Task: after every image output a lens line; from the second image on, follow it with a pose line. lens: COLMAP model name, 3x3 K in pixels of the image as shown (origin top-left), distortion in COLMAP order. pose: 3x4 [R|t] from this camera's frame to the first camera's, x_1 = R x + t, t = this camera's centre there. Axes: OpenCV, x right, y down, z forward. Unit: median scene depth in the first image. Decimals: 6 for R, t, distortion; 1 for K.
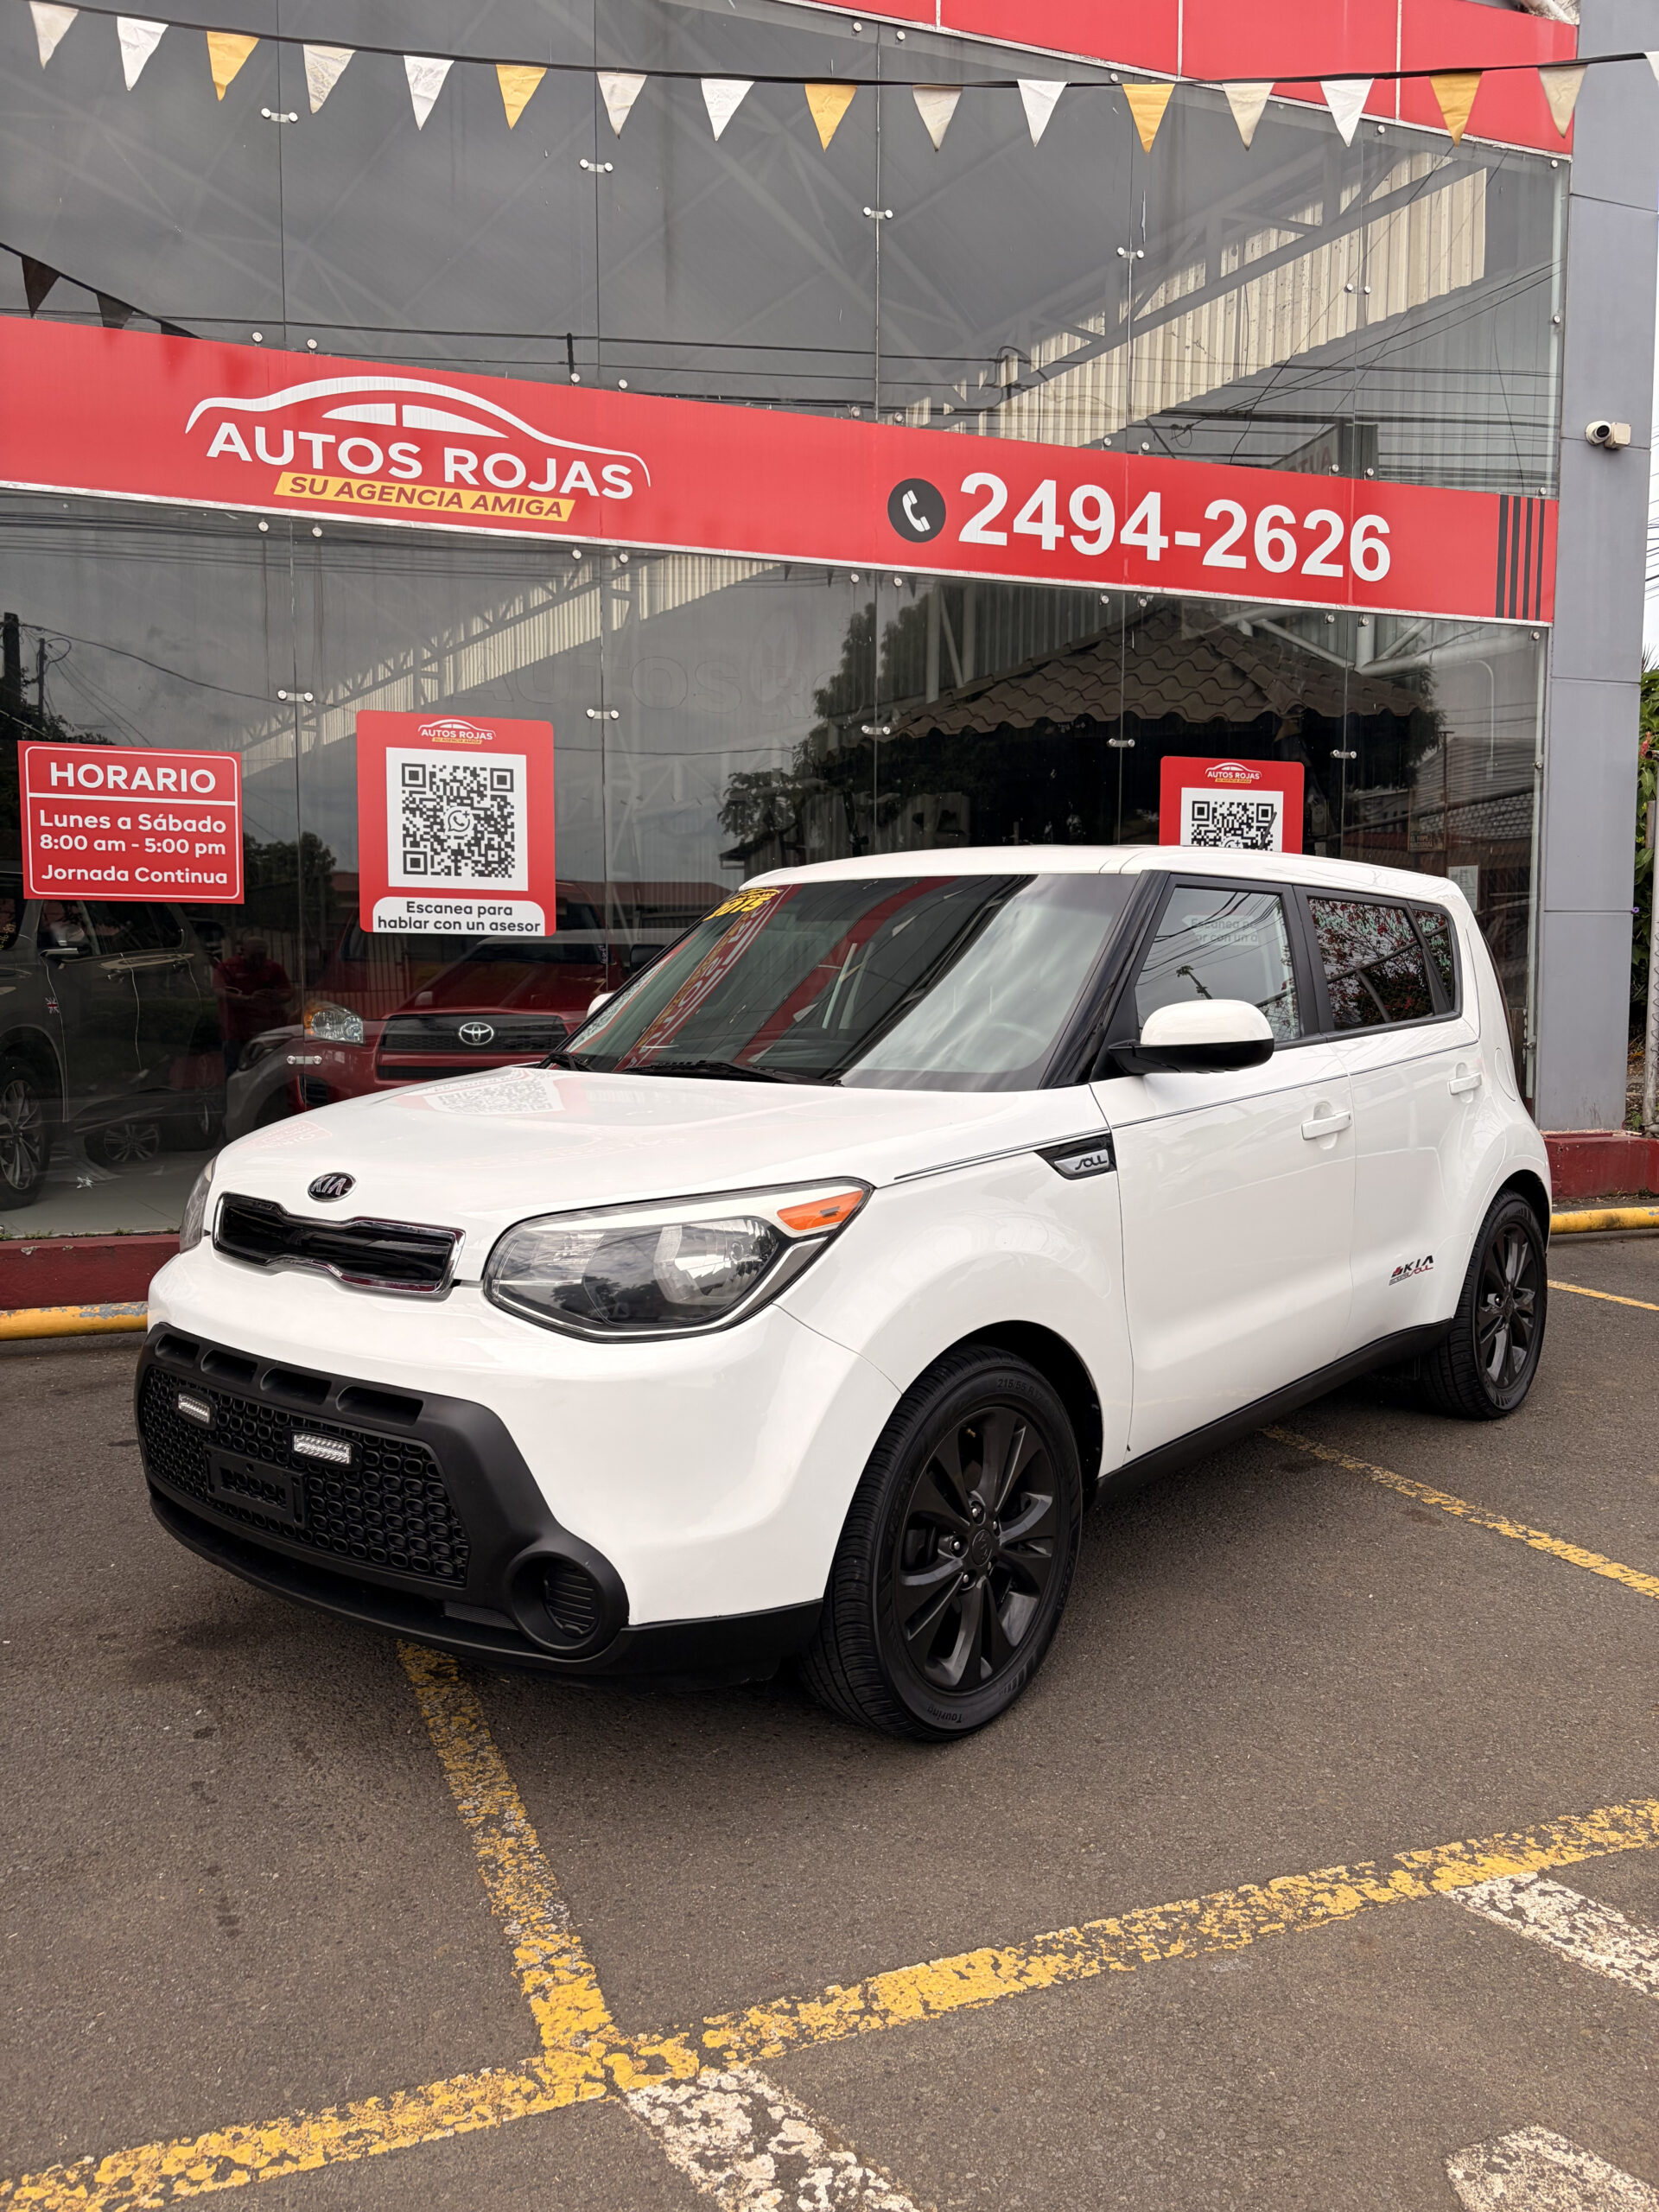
lens RADIAL K [[1654.3, 0, 829.5], [0, 1654.3, 1106.0], [0, 0, 1]] dist [0.028090, -0.002774]
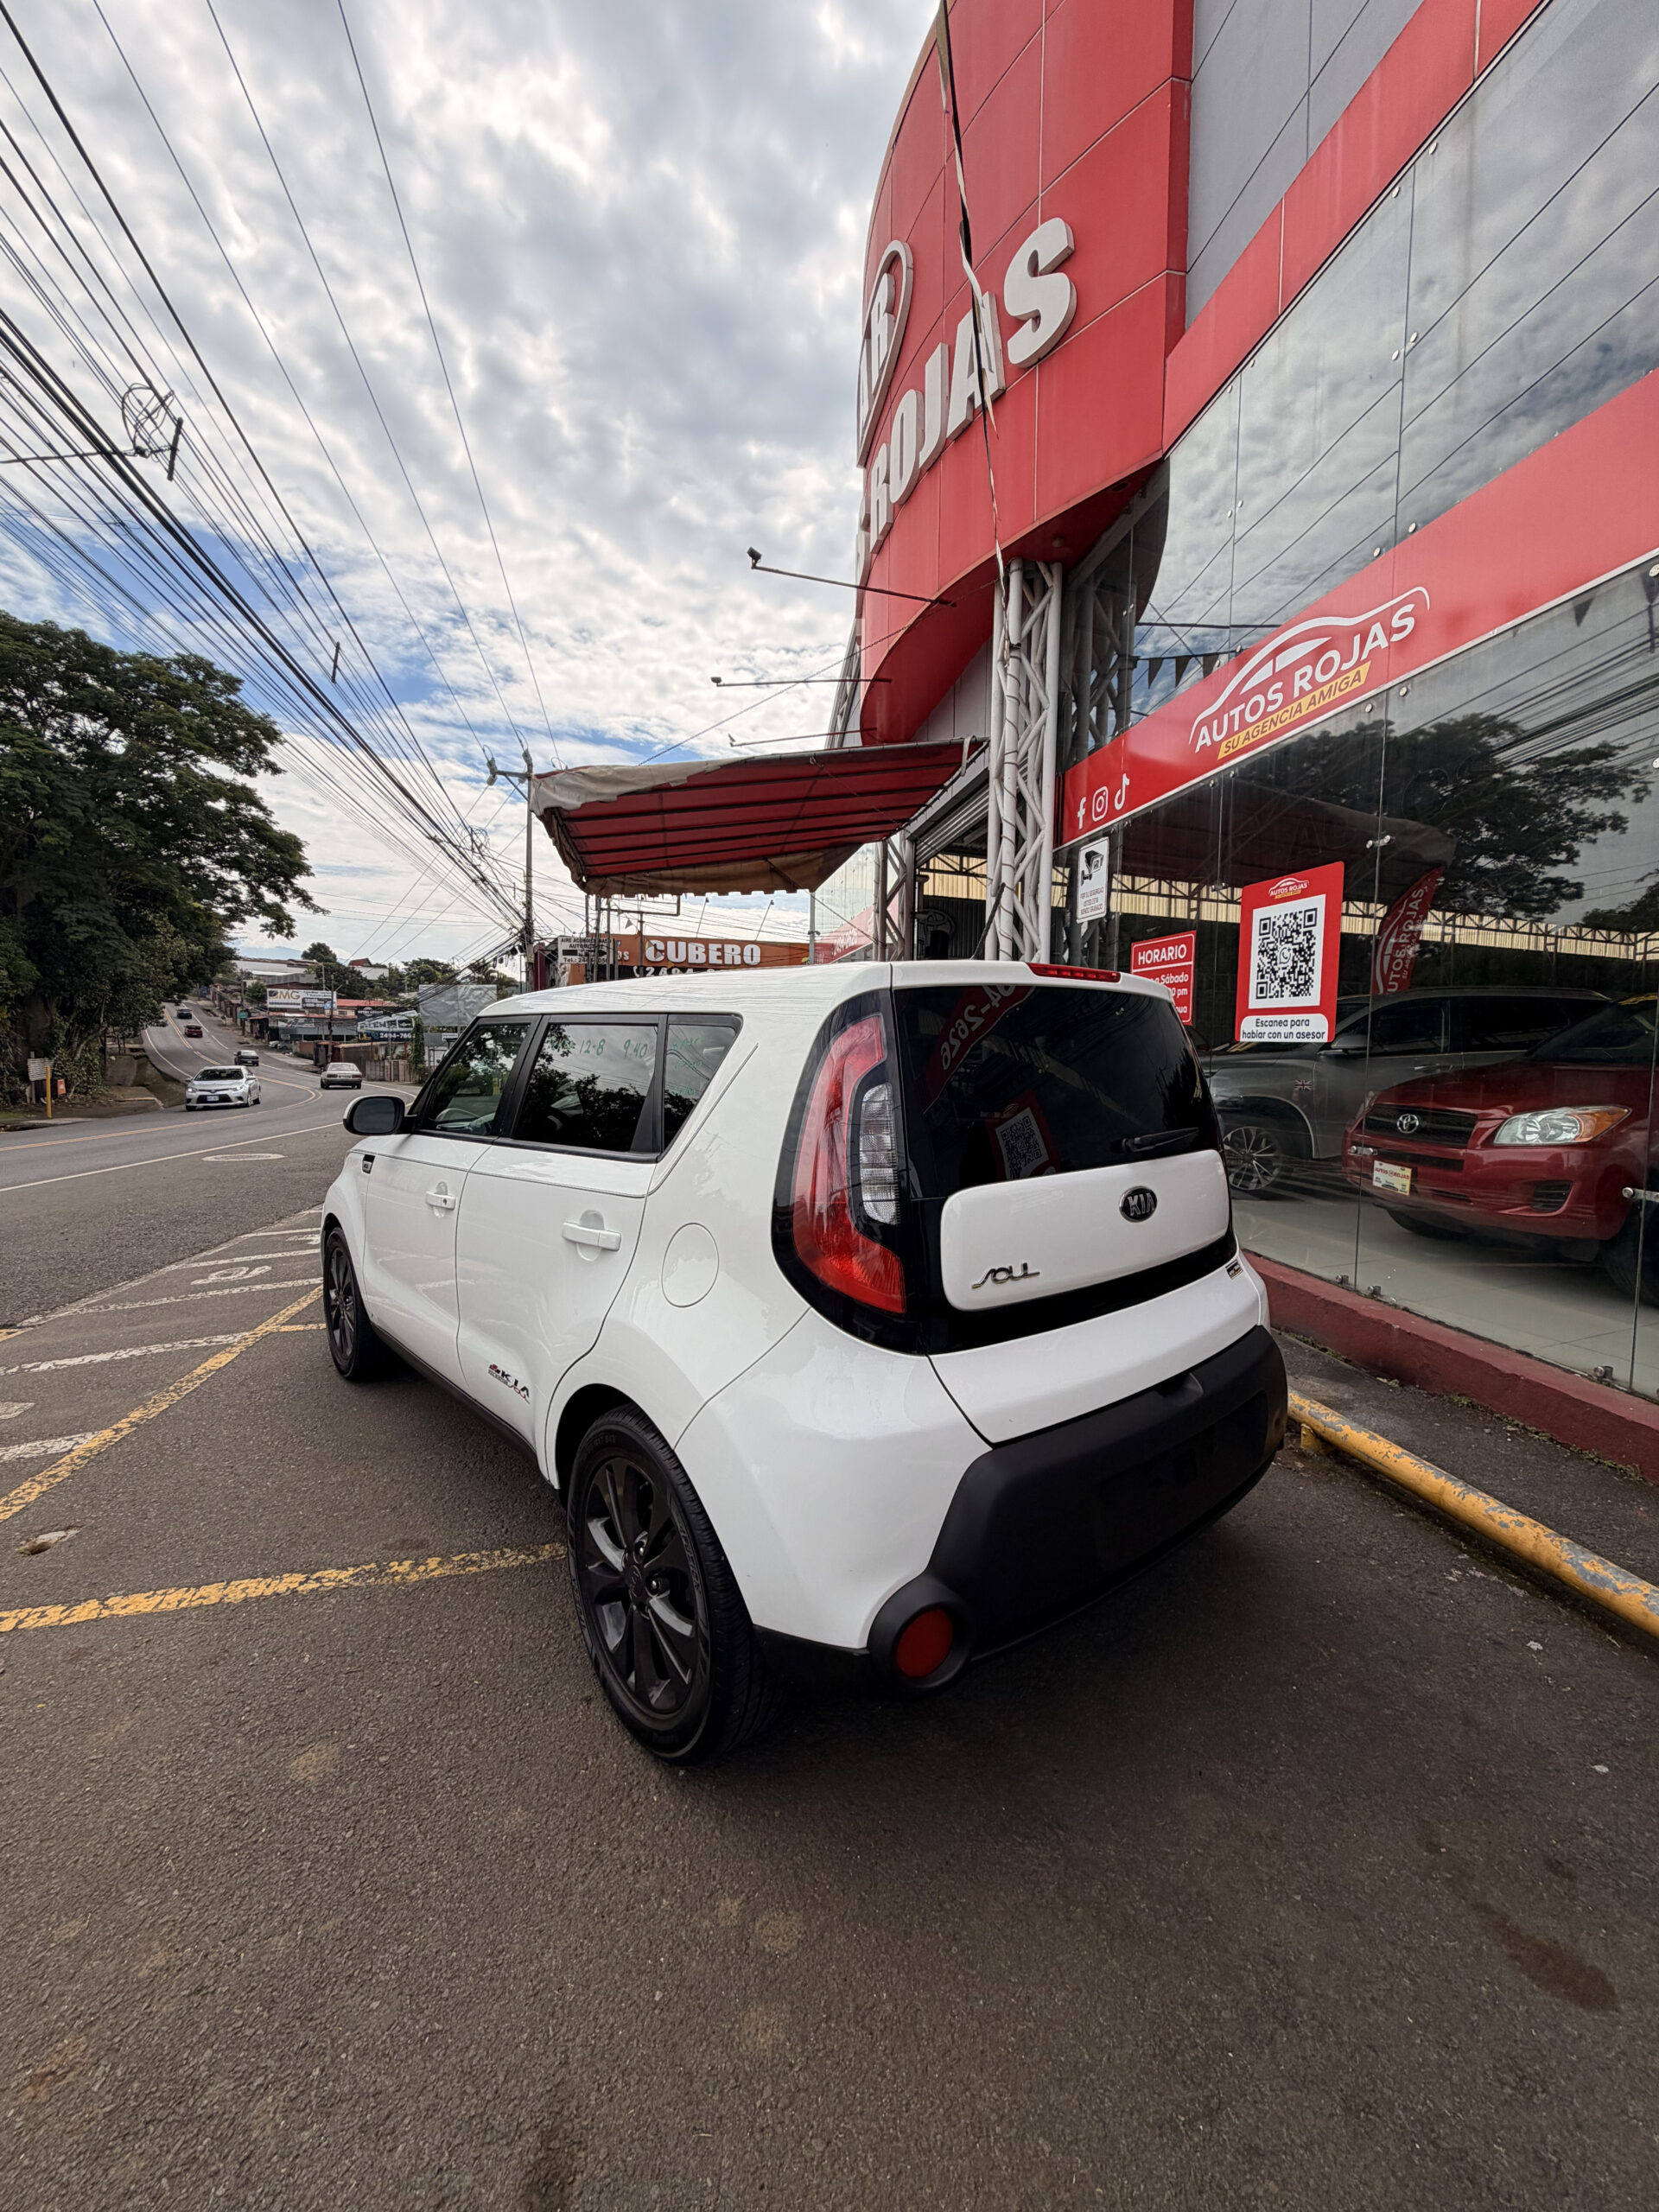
lens RADIAL K [[879.9, 0, 832.0], [0, 879.9, 1097.0], [0, 0, 1]] dist [-0.001558, -0.000843]
pose [[-0.154624, 0.059613, -0.986173, 0.520545], [-0.073947, 0.994680, 0.071722, -0.084070], [0.985202, 0.084015, -0.149393, 0.759363]]
